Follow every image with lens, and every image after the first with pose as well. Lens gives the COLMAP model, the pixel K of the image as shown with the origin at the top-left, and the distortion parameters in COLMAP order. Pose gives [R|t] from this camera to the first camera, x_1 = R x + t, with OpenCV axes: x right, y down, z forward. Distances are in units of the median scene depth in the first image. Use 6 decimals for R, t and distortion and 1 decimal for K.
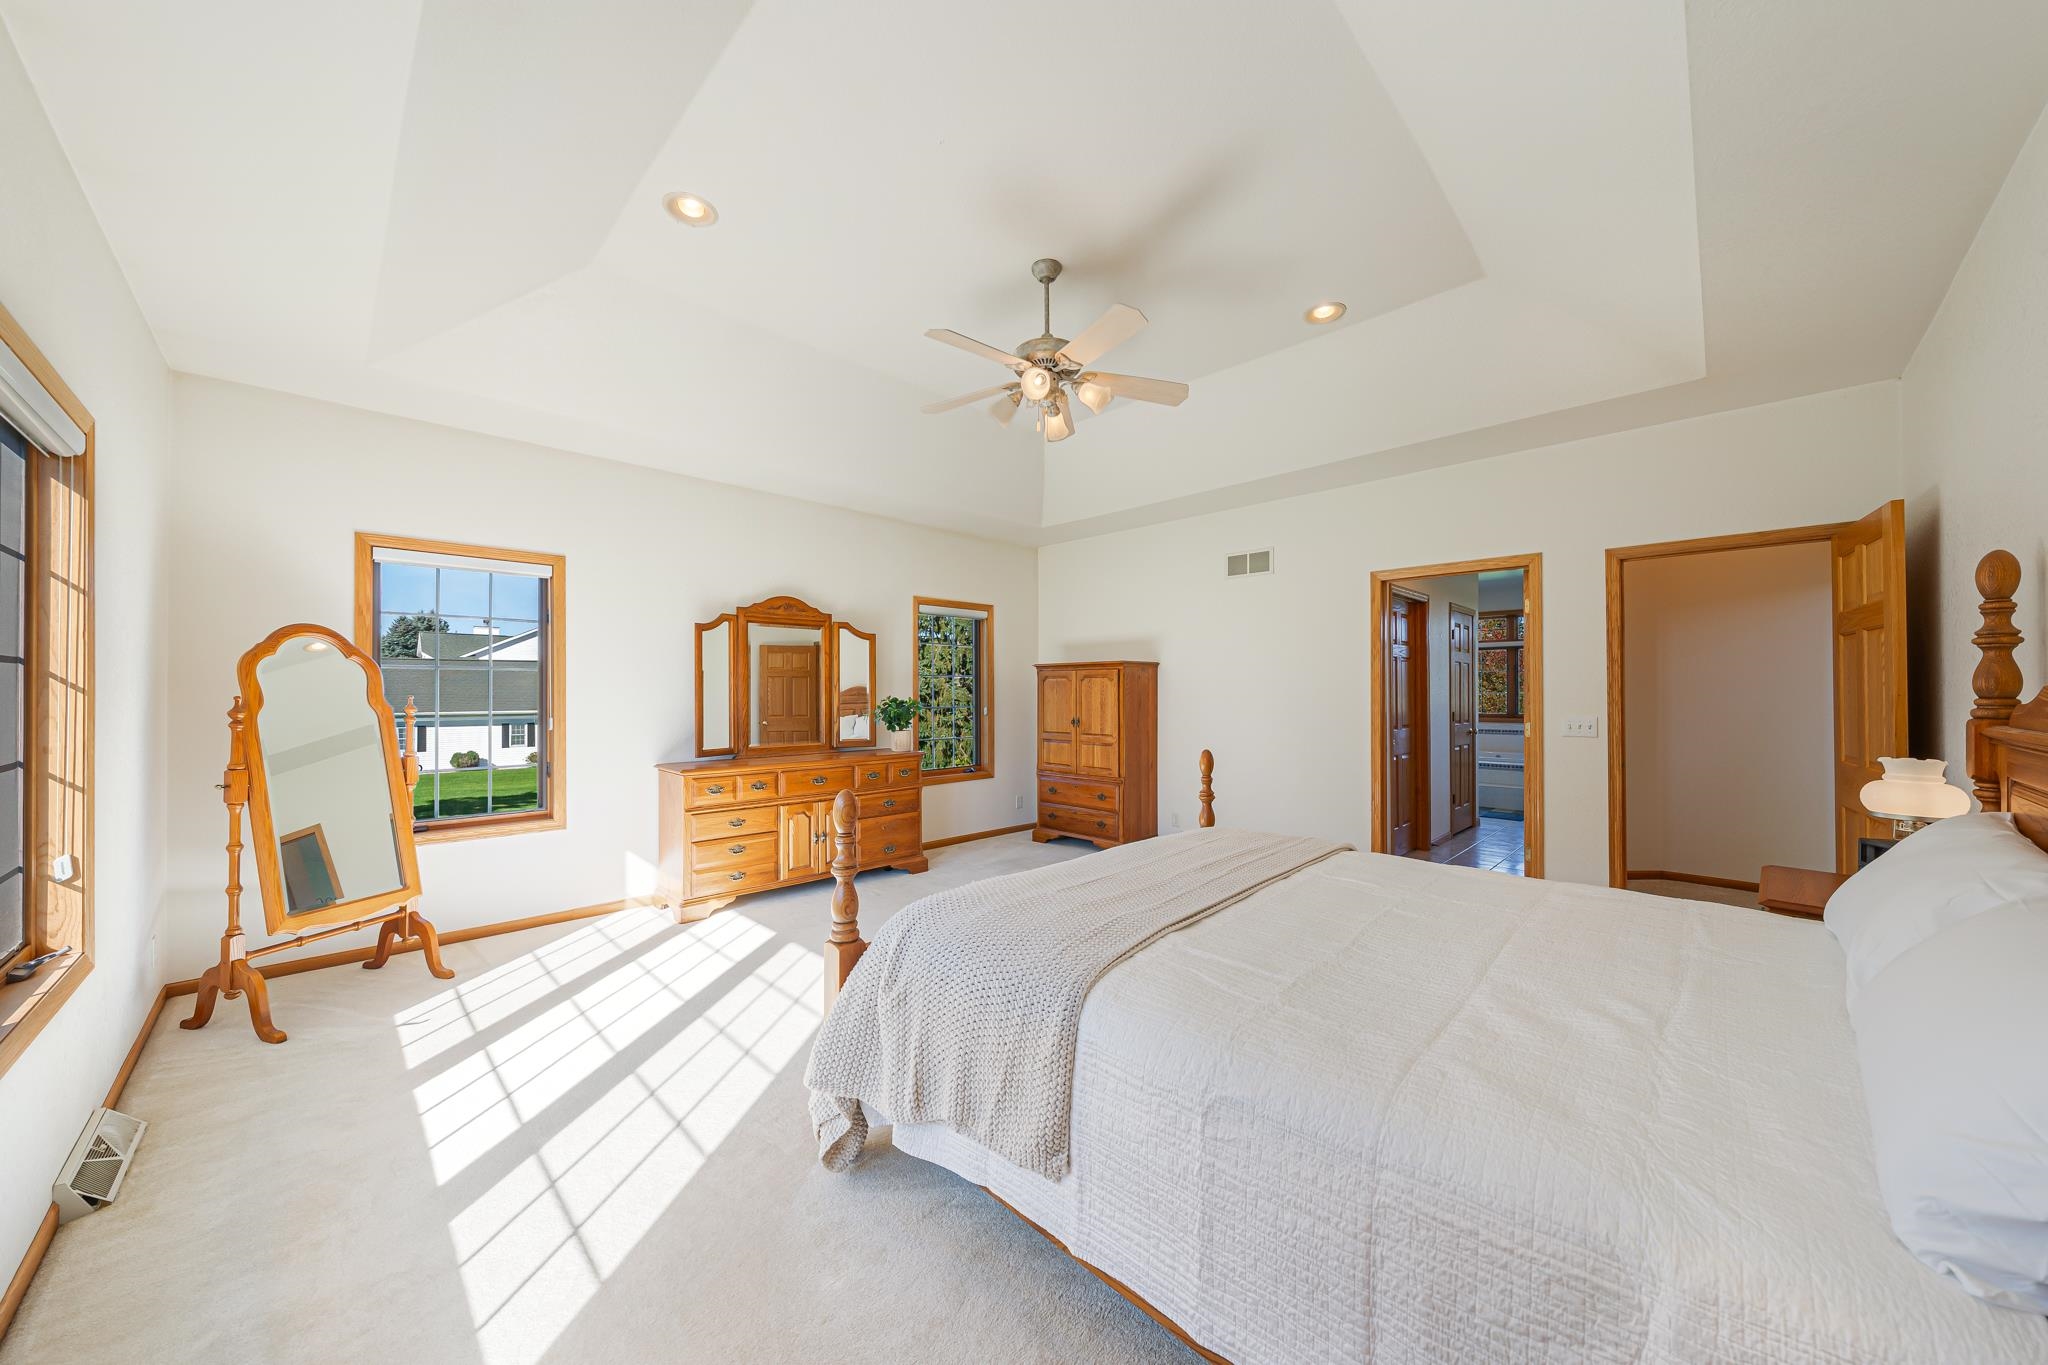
lens RADIAL K [[708.1, 0, 1027.6], [0, 708.1, 684.2], [0, 0, 1]] dist [0.000076, 0.000116]
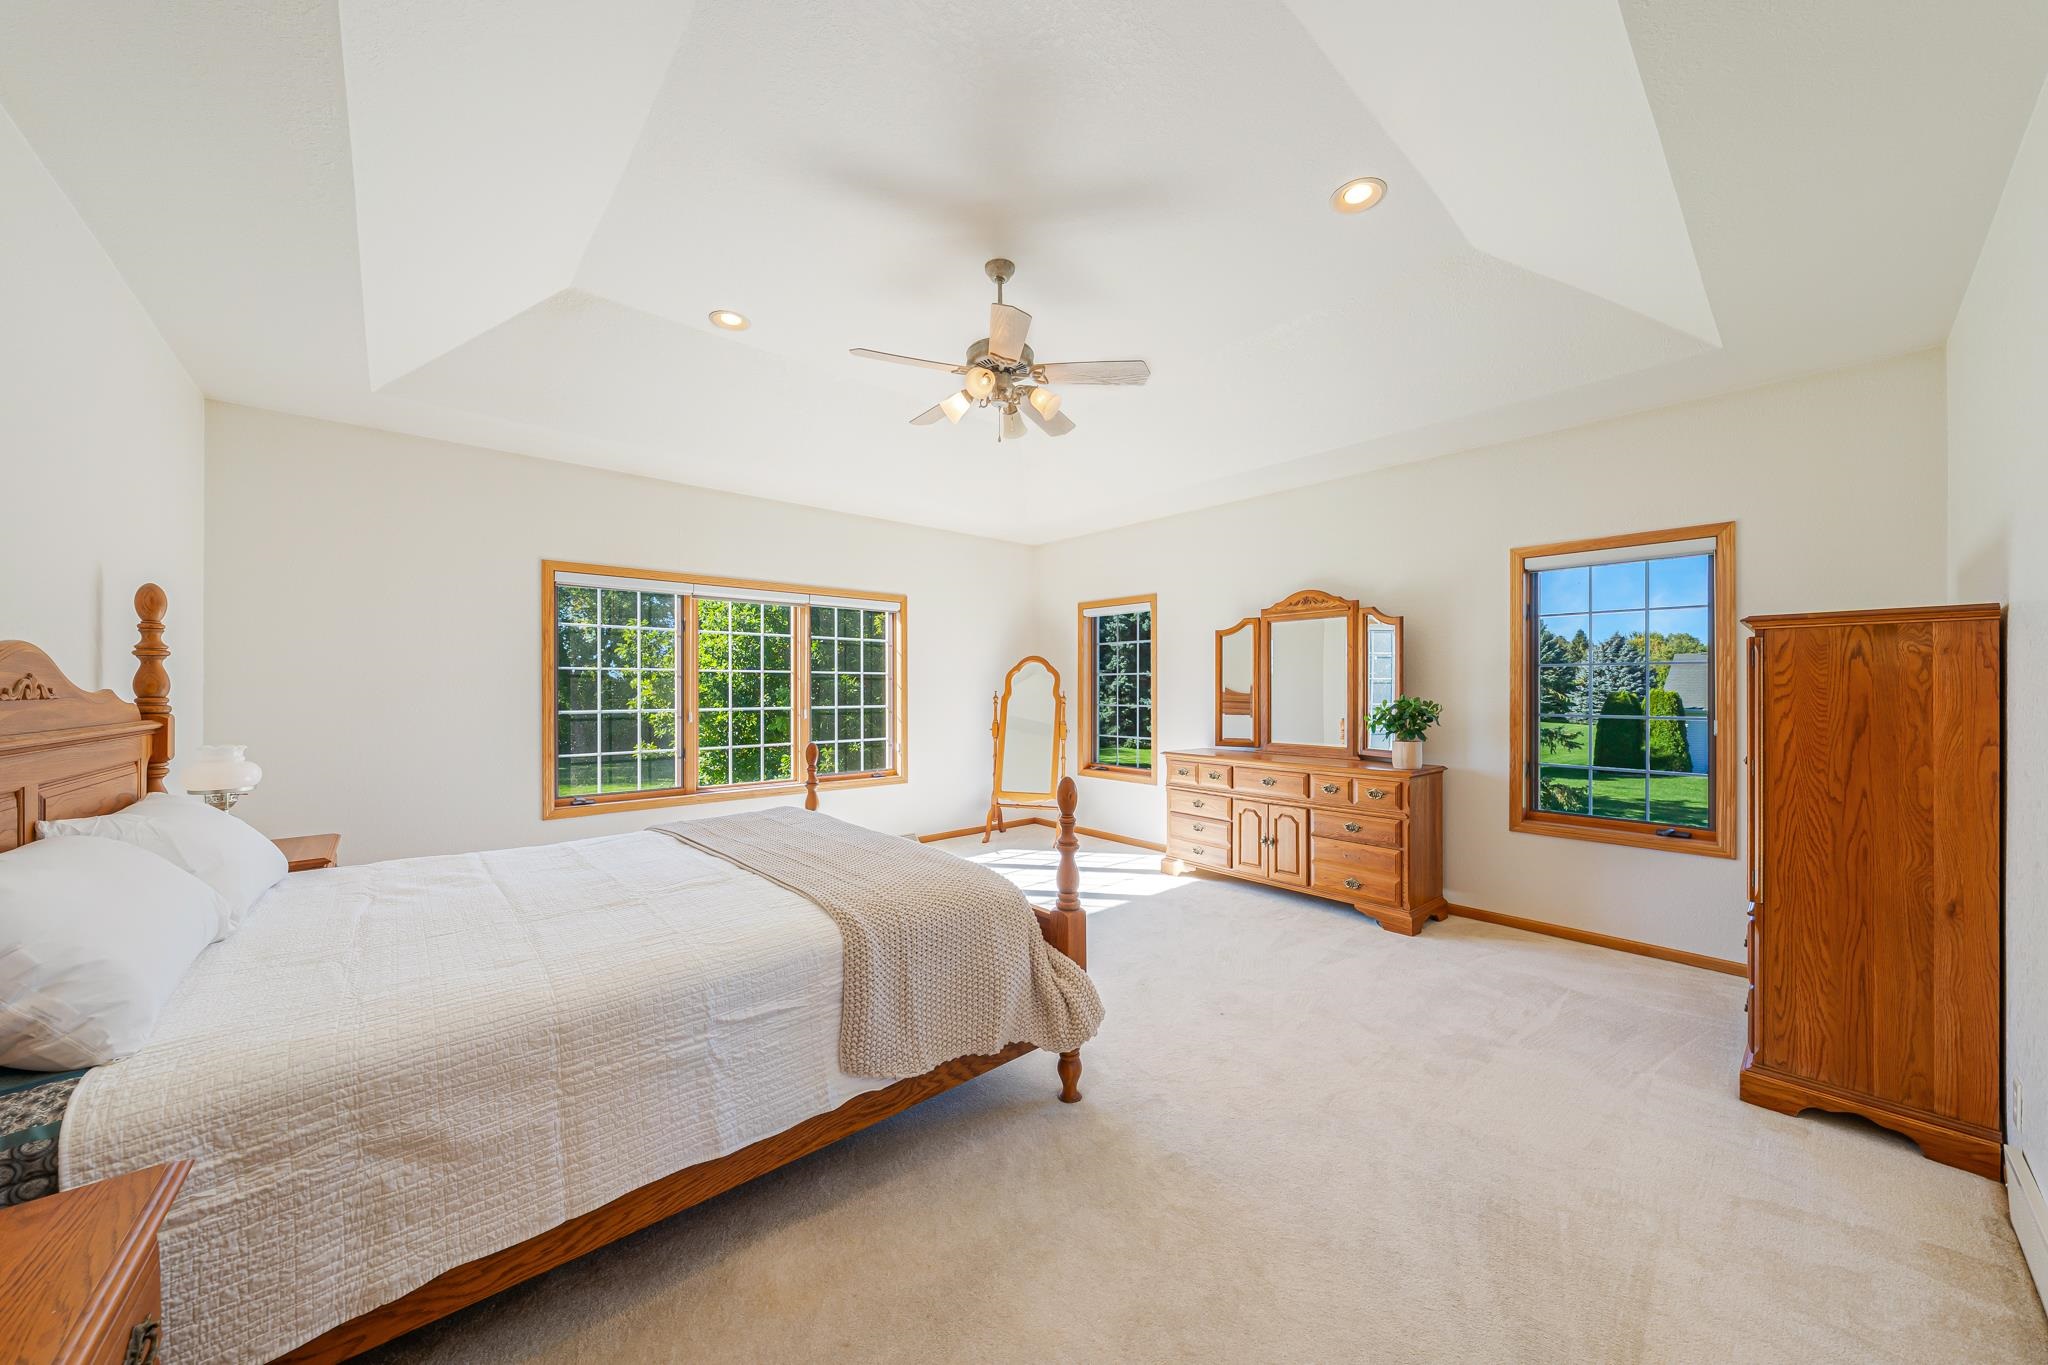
lens RADIAL K [[708.1, 0, 1027.8], [0, 708.1, 687.9], [0, 0, 1]] dist [0.000076, 0.000116]
pose [[-0.057912, 0.003855, -0.998314, 0.724517], [0.012554, 0.999916, 0.003133, 0.000824], [0.998243, -0.012352, -0.057956, 0.770111]]
